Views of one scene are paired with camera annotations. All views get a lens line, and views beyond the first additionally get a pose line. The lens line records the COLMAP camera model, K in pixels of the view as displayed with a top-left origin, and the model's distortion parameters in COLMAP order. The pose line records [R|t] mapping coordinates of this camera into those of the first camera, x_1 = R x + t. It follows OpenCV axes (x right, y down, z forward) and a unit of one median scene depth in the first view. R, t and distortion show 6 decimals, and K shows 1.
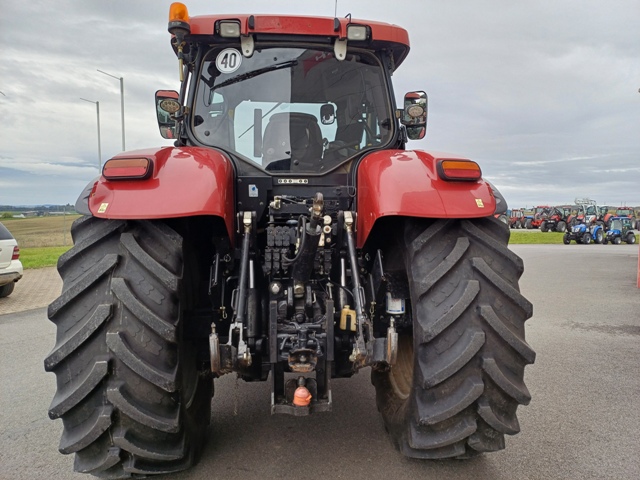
lens RADIAL K [[471.8, 0, 333.7], [0, 471.8, 240.6], [0, 0, 1]] dist [0.087621, -0.090516]
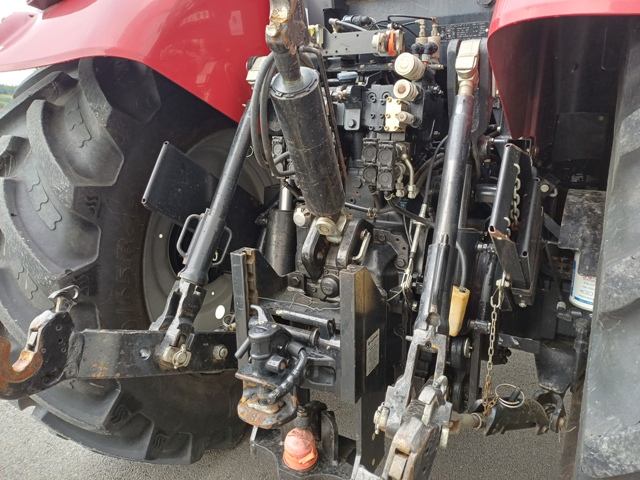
lens RADIAL K [[471.8, 0, 333.7], [0, 471.8, 240.6], [0, 0, 1]] dist [0.087621, -0.090516]
pose [[0.821014, 0.147892, -0.551420, 0.196284], [-0.016564, 0.971629, 0.235931, 0.006934], [0.570668, -0.184569, 0.800171, 0.659356]]
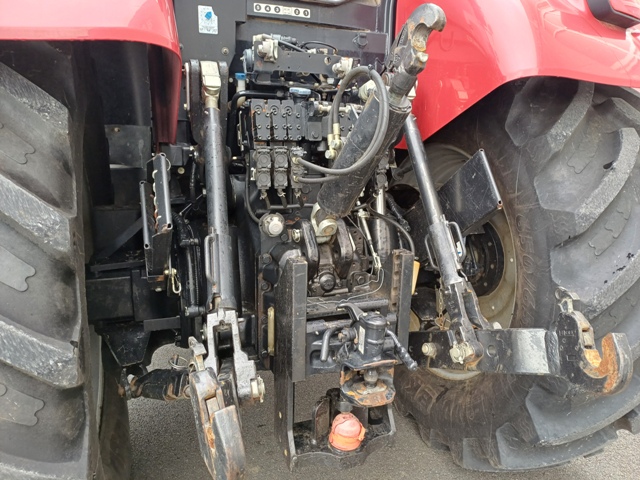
lens RADIAL K [[471.8, 0, 333.7], [0, 471.8, 240.6], [0, 0, 1]] dist [0.087621, -0.090516]
pose [[0.965248, -0.035668, 0.258890, -0.206312], [-0.014890, 0.981527, 0.190744, 0.020543], [-0.260911, -0.187970, 0.946886, 0.537439]]
